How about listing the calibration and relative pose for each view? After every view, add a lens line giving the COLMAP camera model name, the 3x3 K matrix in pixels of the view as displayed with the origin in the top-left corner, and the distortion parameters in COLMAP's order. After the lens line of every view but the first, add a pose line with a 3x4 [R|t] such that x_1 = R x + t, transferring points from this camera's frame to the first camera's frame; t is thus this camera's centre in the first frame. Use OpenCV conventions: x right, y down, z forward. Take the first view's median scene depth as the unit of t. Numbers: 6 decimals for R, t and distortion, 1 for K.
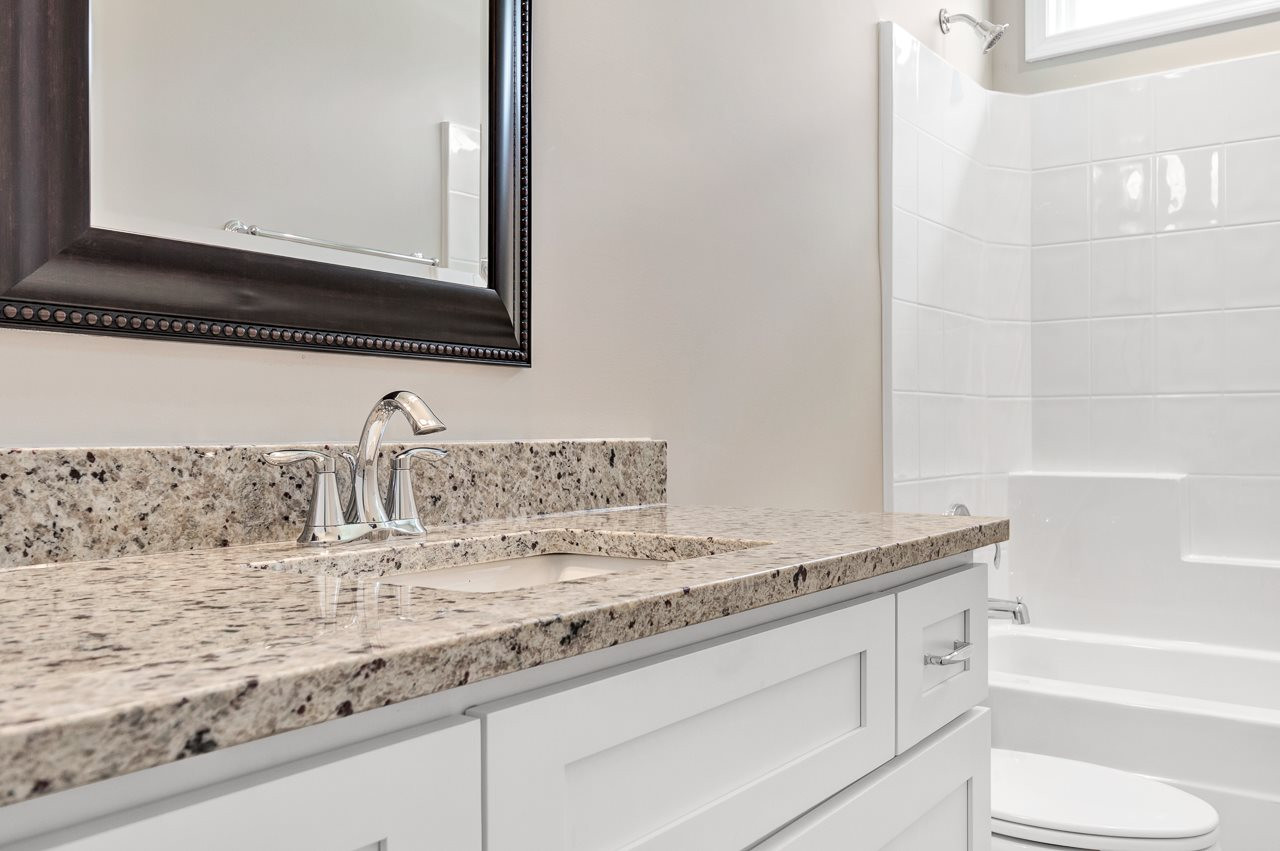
lens RADIAL K [[1053.1, 0, 640.0], [0, 1053.1, 425.5], [0, 0, 1]] dist [-0.006920, -0.002935]
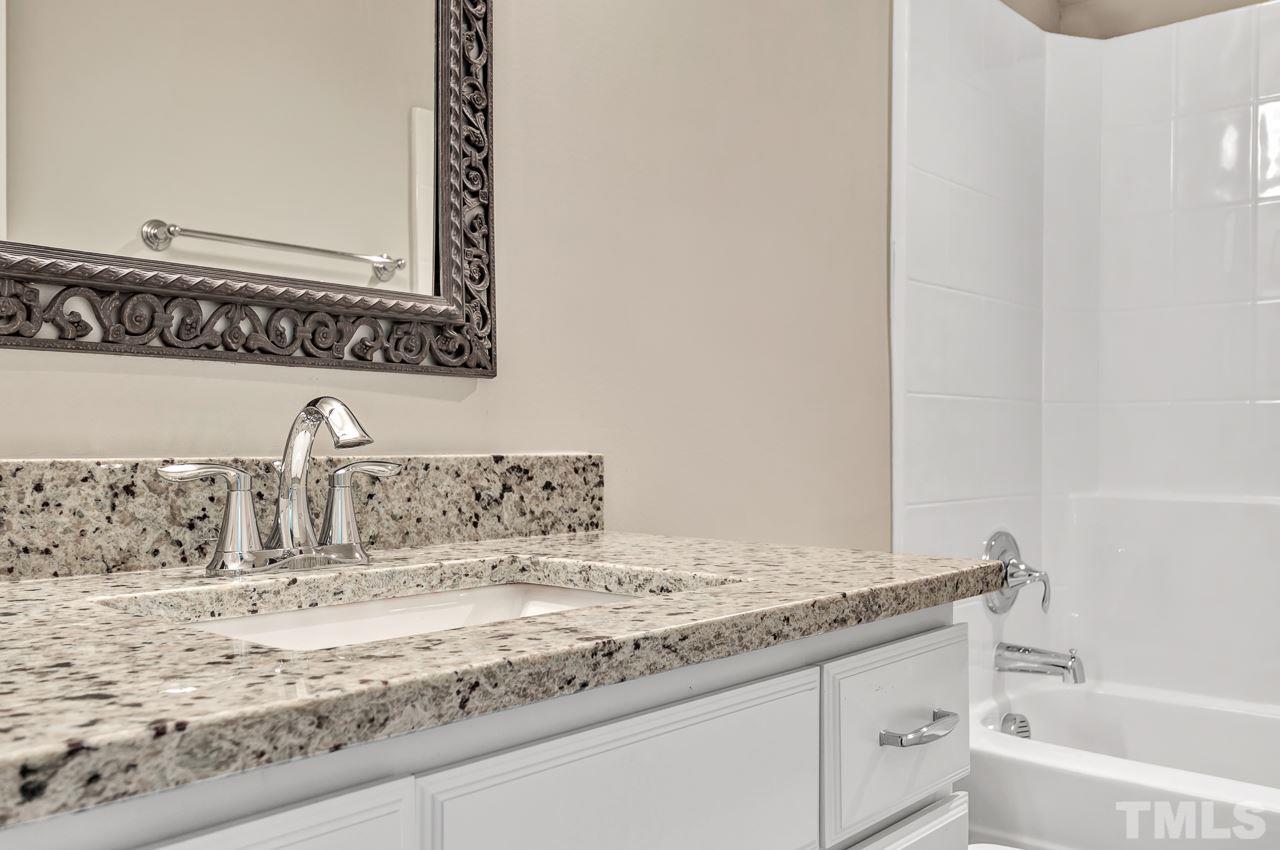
lens RADIAL K [[1053.1, 0, 640.0], [0, 1053.1, 425.0], [0, 0, 1]] dist [-0.006920, -0.002935]
pose [[0.992844, -0.003483, -0.119367, 0.135389], [0.002235, 0.999941, -0.010591, 0.000215], [0.119396, 0.010248, 0.992794, 0.171185]]
